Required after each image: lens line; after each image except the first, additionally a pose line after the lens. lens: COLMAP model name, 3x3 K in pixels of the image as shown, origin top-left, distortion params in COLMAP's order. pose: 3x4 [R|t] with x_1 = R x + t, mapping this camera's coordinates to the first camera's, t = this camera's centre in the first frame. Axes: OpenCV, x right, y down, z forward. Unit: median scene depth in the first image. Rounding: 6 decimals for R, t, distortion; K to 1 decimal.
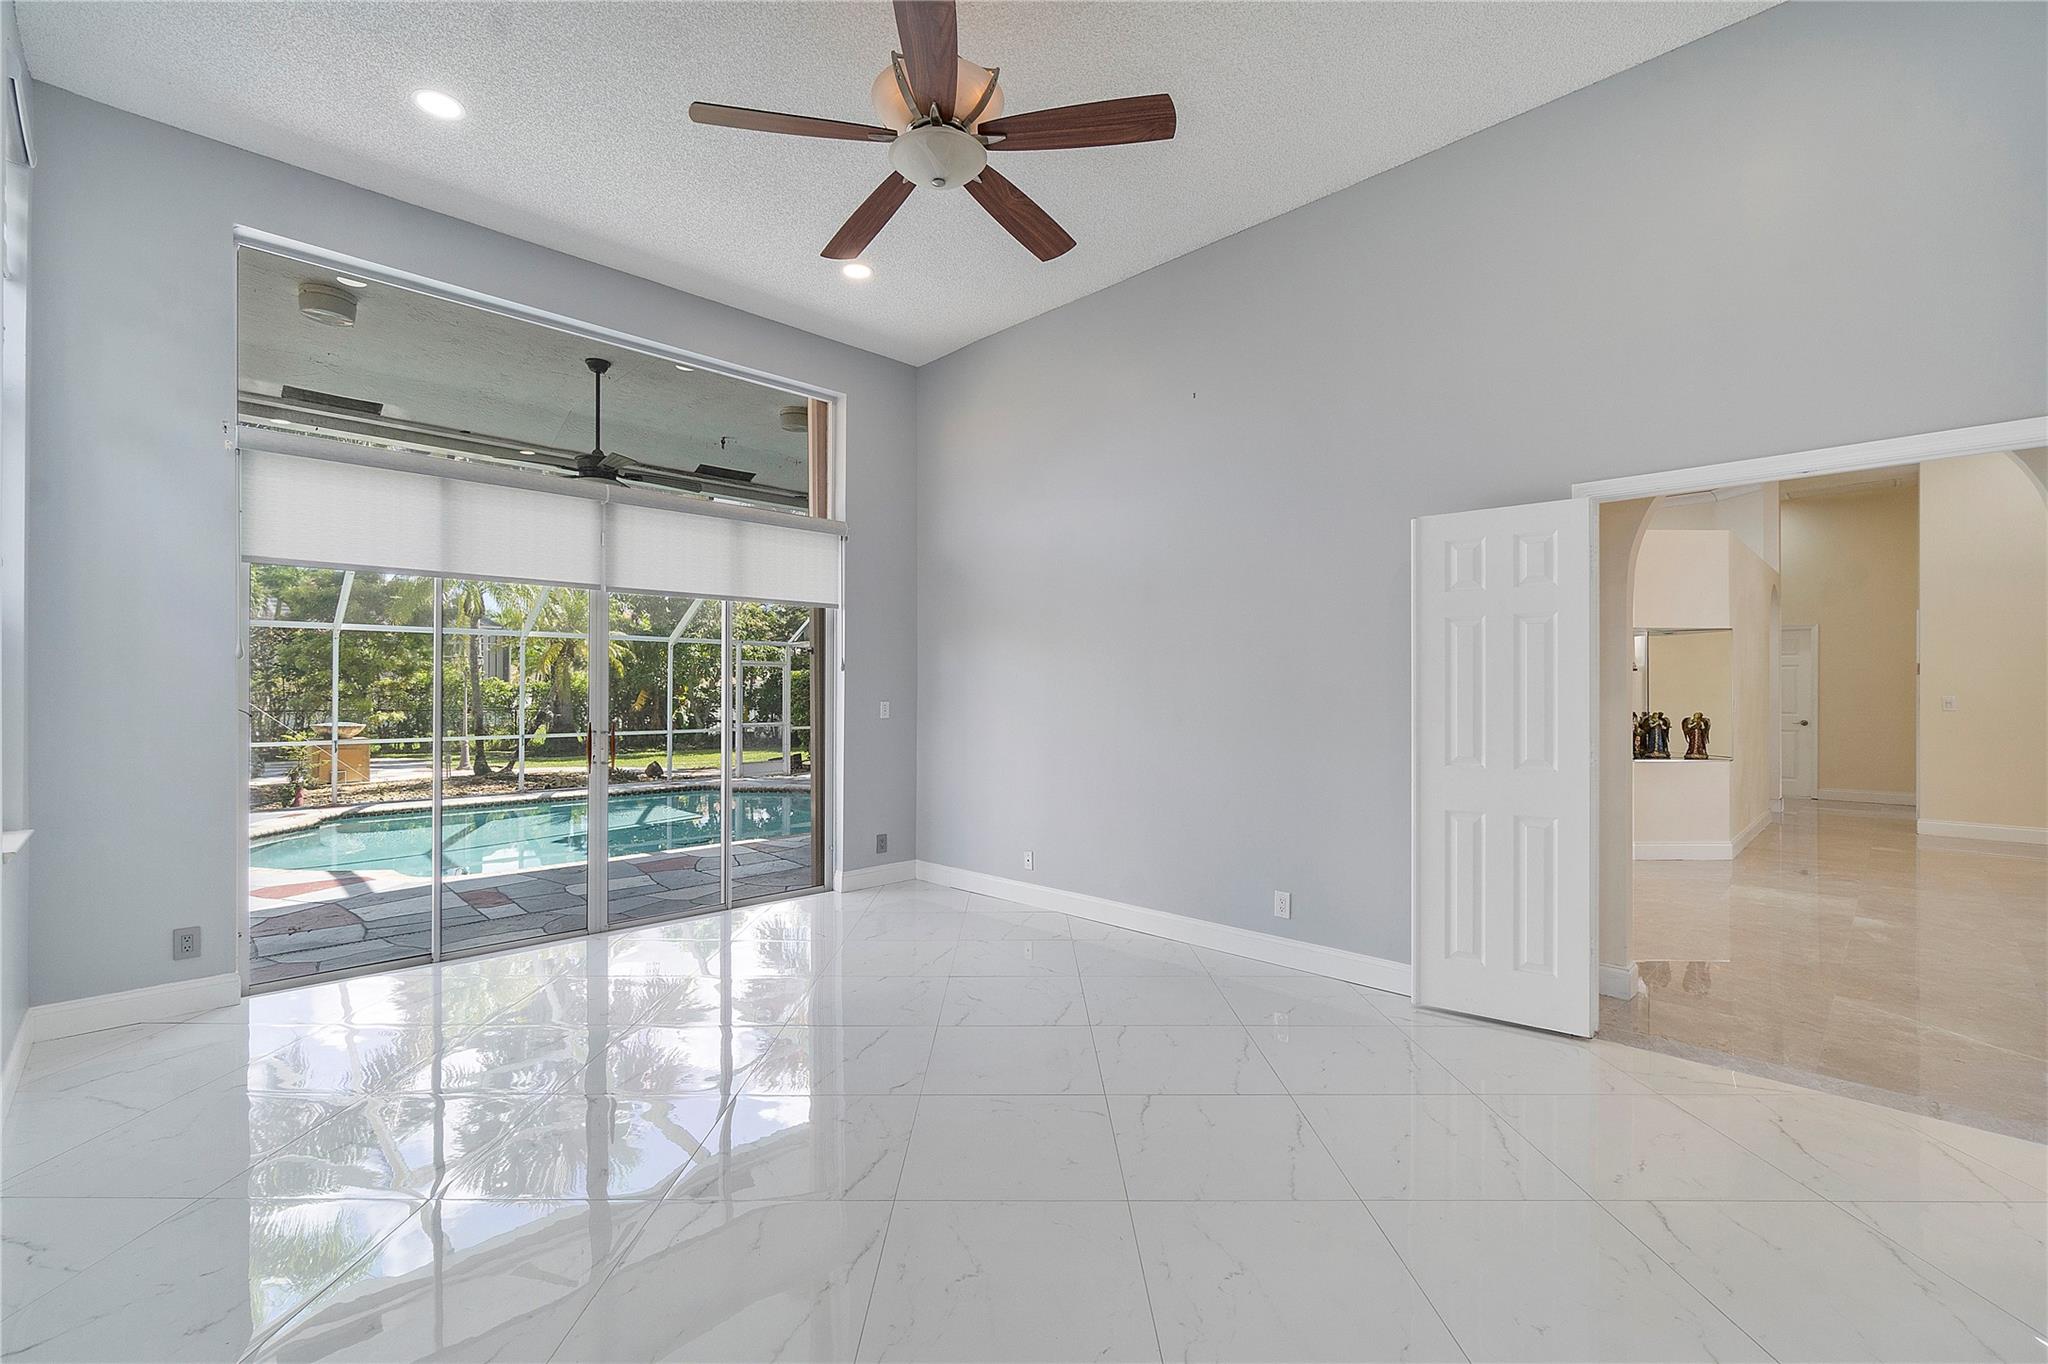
lens RADIAL K [[881.3, 0, 1013.4], [0, 881.3, 683.7], [0, 0, 1]] dist [0.000262, 0.000268]
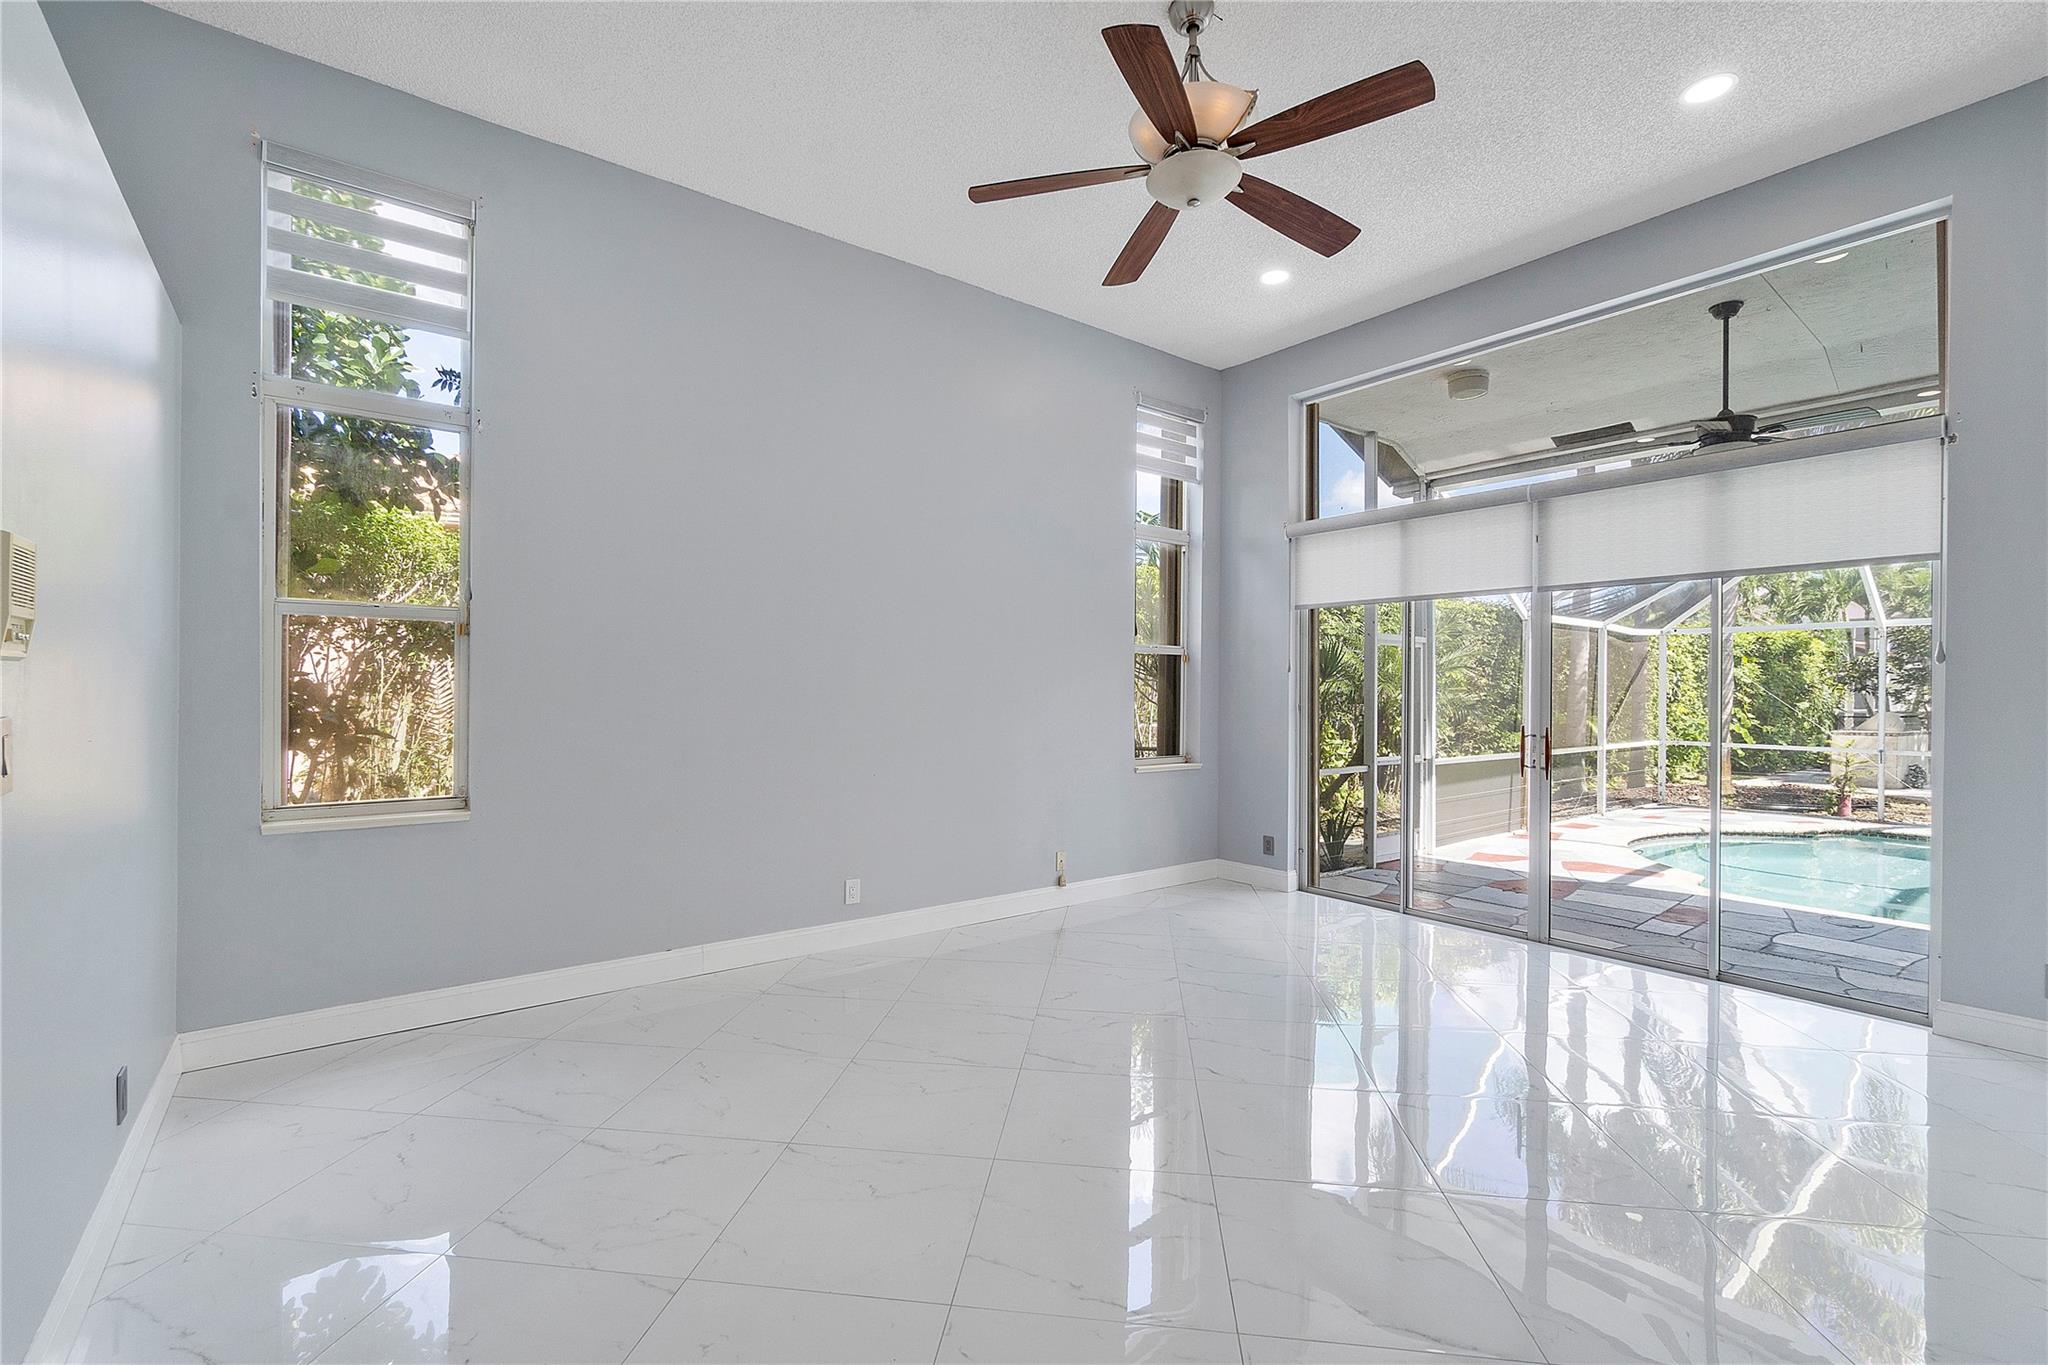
lens RADIAL K [[881.3, 0, 1013.4], [0, 881.3, 684.2], [0, 0, 1]] dist [0.000262, 0.000268]
pose [[-0.119872, -0.006727, -0.992767, 0.447451], [0.002825, 0.999971, -0.007117, 0.001357], [0.992785, -0.003657, -0.119849, 0.423520]]
